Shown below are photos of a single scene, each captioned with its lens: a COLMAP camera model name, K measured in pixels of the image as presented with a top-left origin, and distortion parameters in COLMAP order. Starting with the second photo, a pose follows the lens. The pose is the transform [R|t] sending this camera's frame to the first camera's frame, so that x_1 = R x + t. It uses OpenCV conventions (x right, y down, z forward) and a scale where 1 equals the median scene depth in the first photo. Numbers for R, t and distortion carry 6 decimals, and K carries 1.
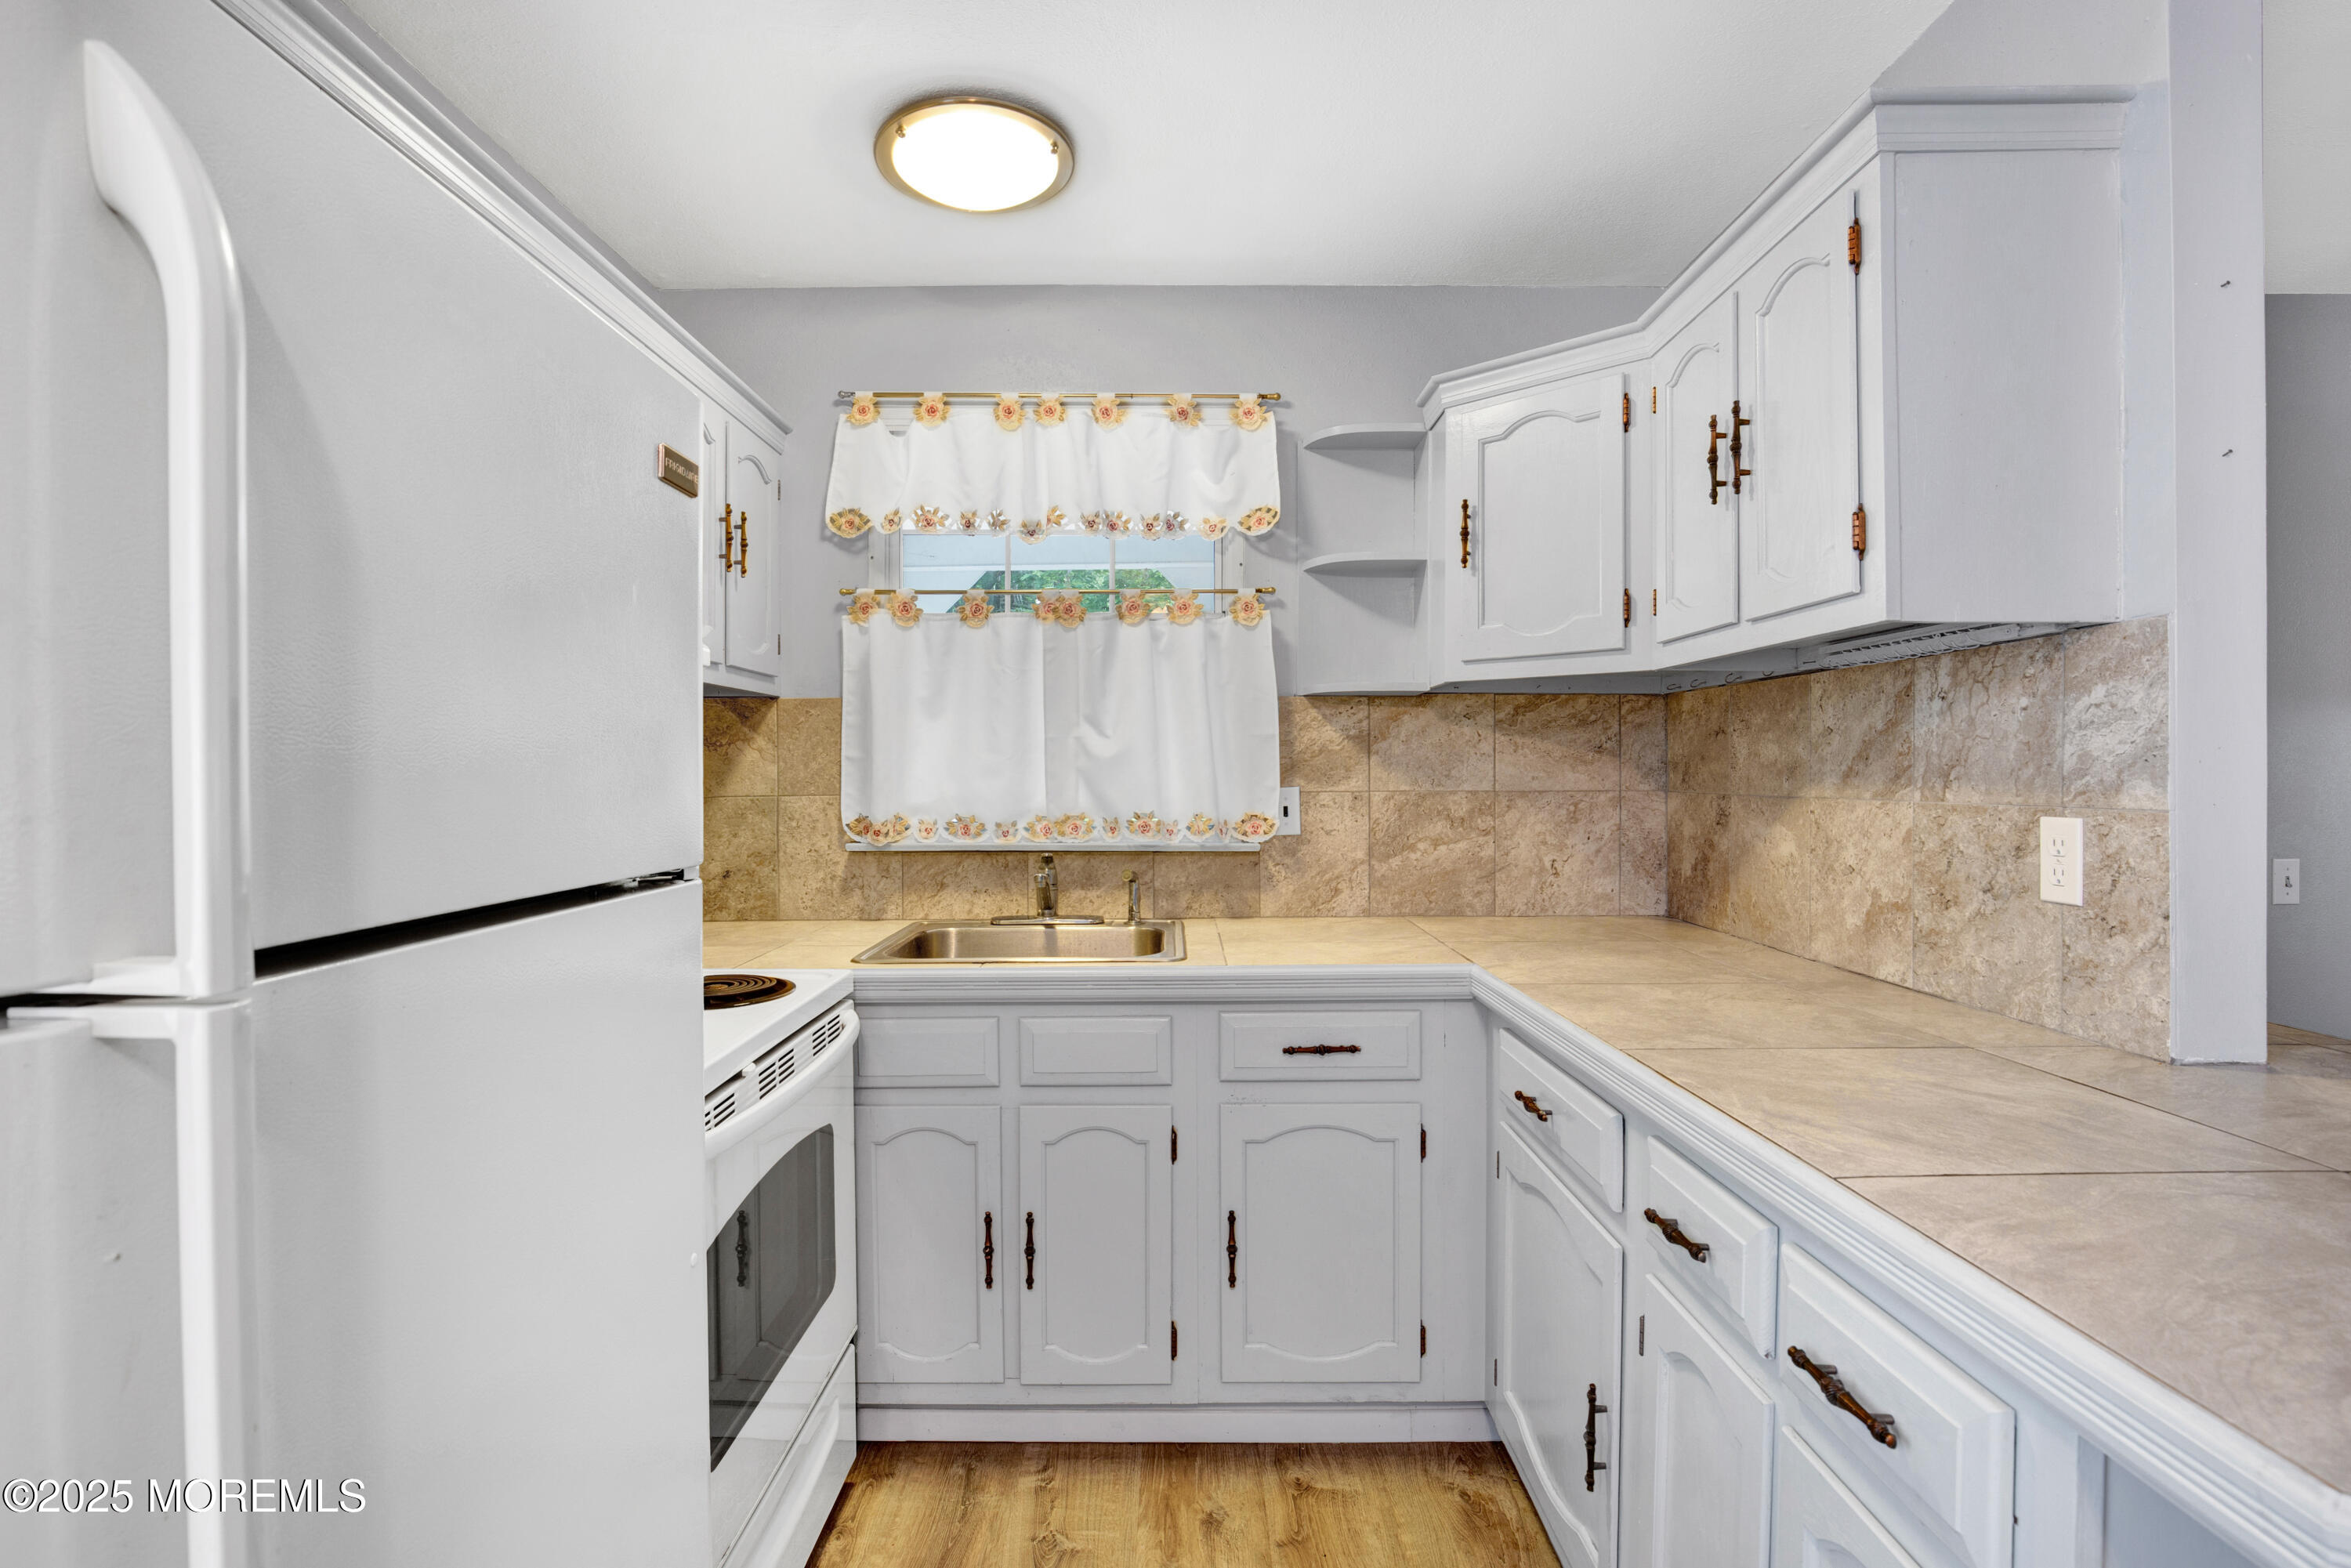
lens RADIAL K [[1148.4, 0, 1169.2], [0, 1148.4, 788.1], [0, 0, 1]] dist [-0.034235, 0.000891]
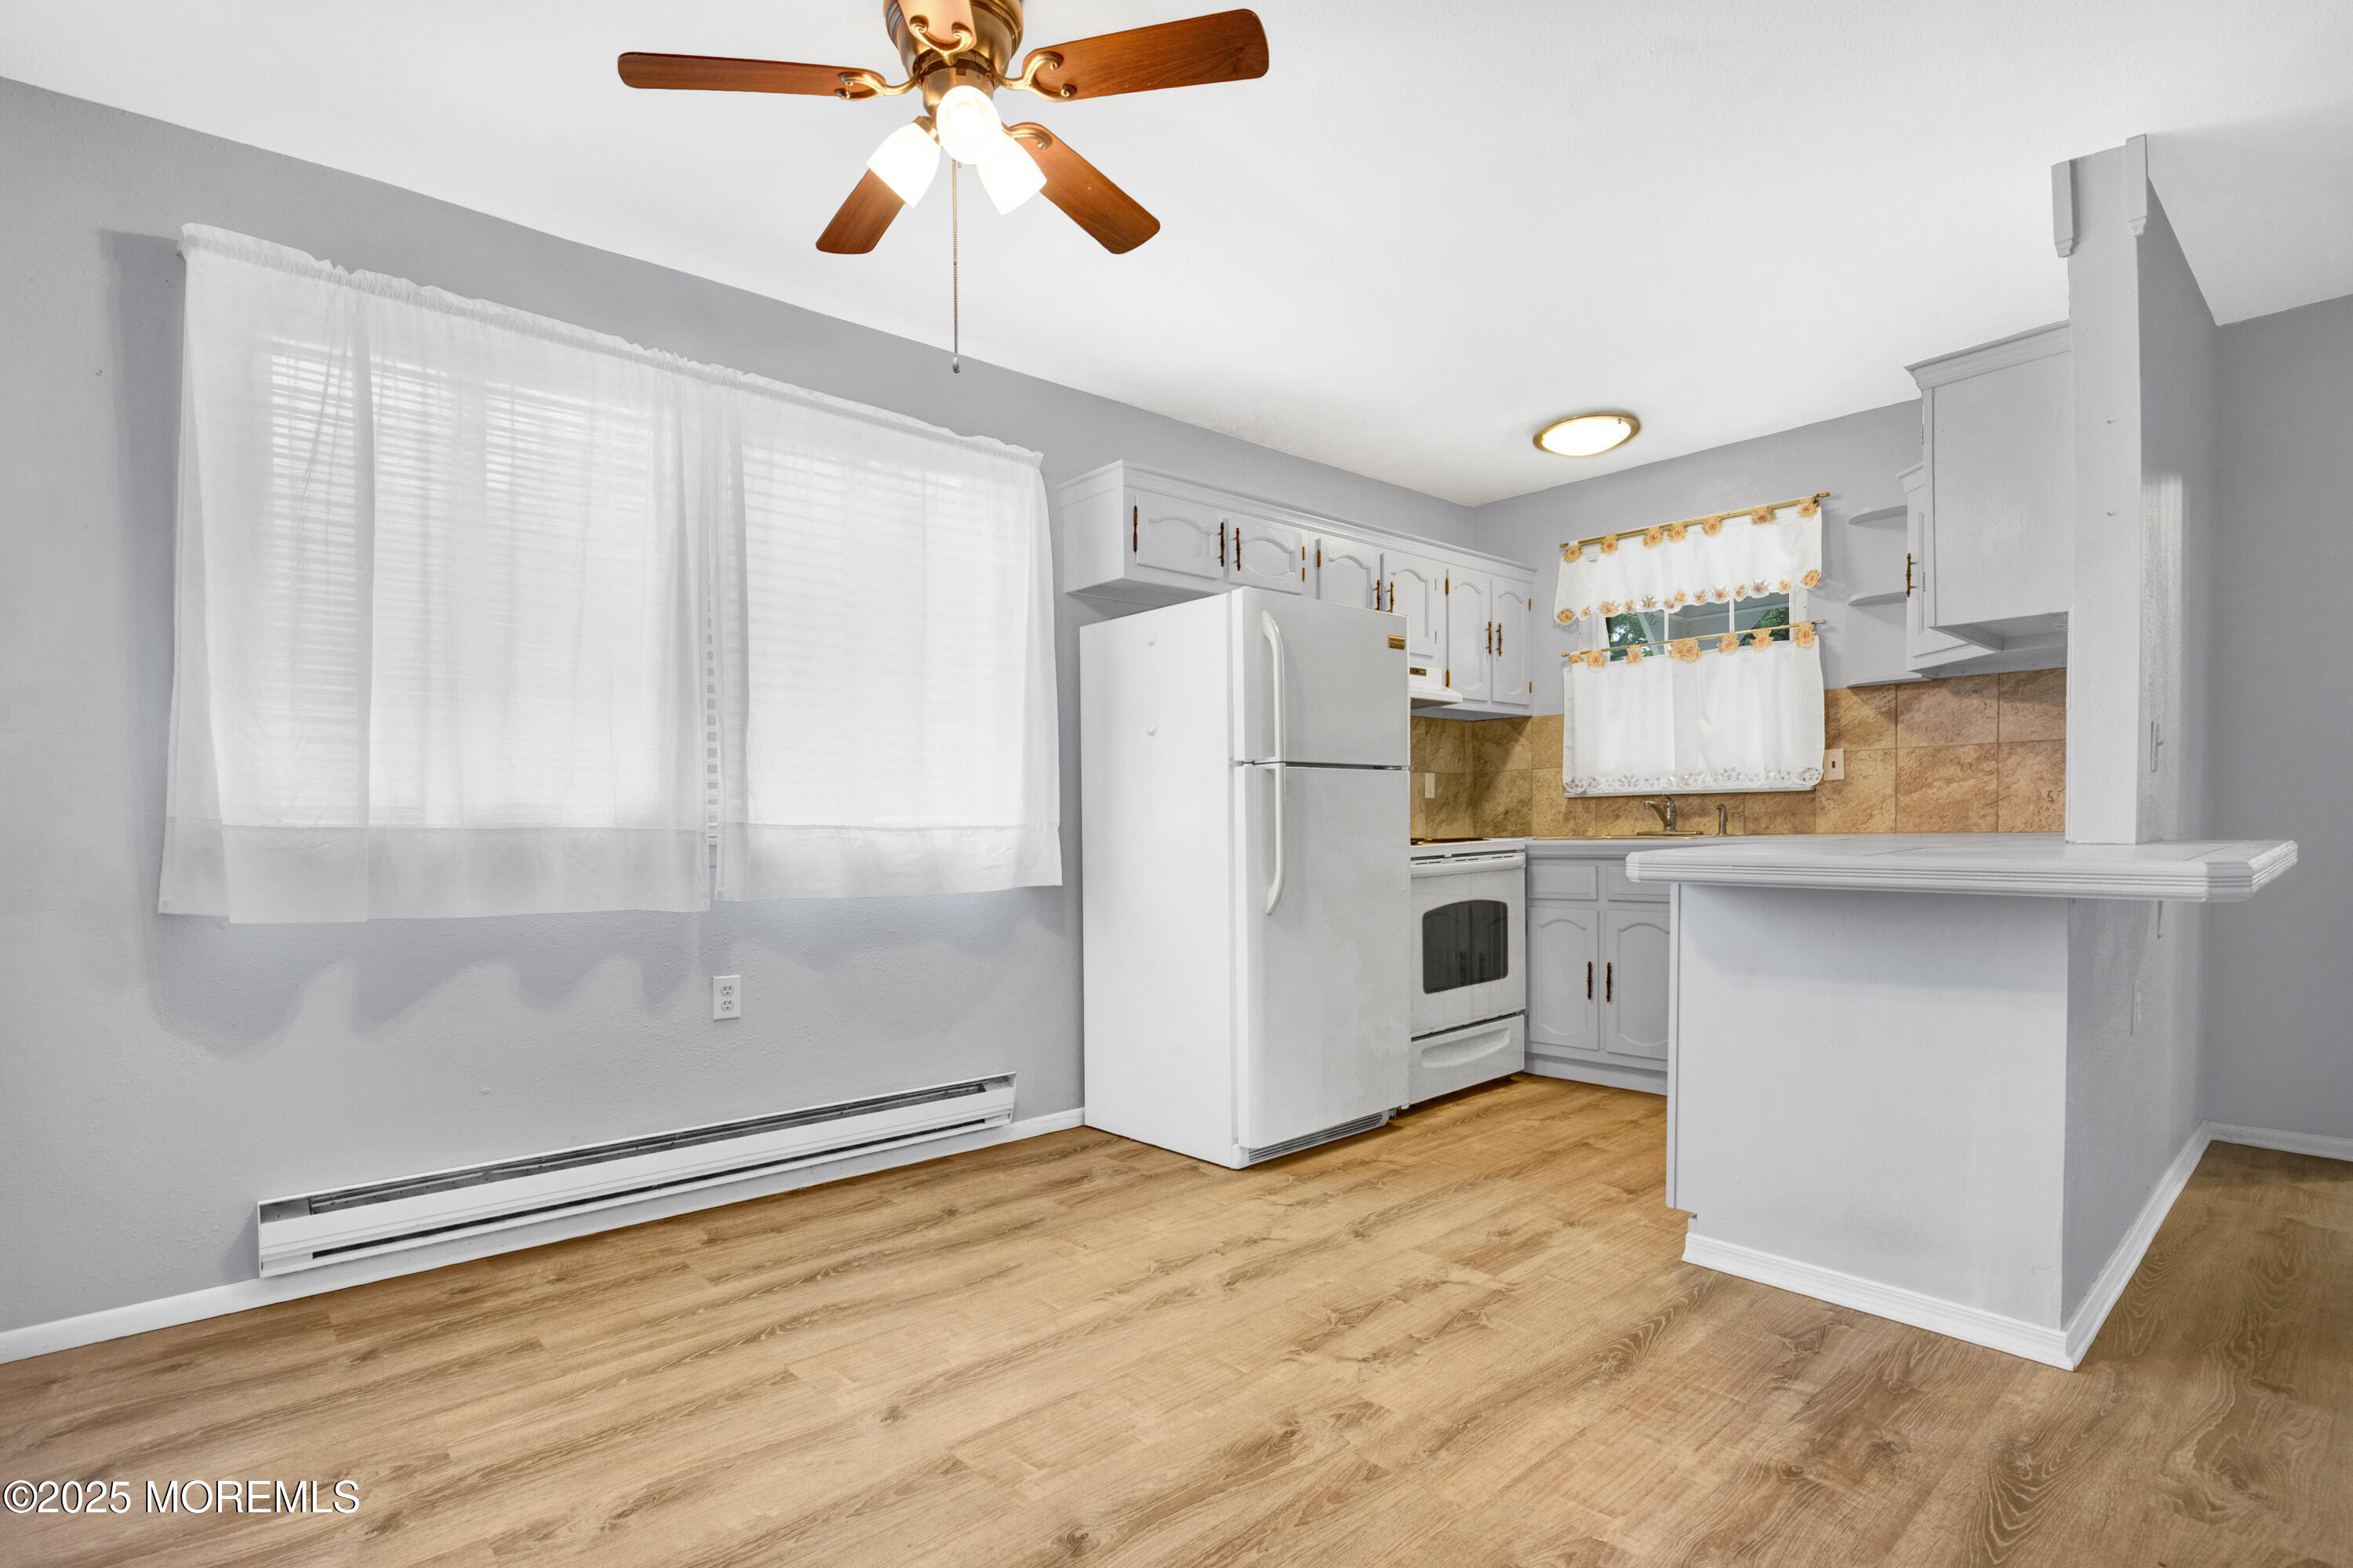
lens RADIAL K [[1135.8, 0, 1158.5], [0, 1135.8, 857.6], [0, 0, 1]] dist [-0.020504, 0.000158]
pose [[0.670235, 0.010940, -0.742068, 0.617072], [0.008033, 0.999726, 0.021994, 0.104380], [0.742106, -0.020702, 0.669963, -0.683859]]
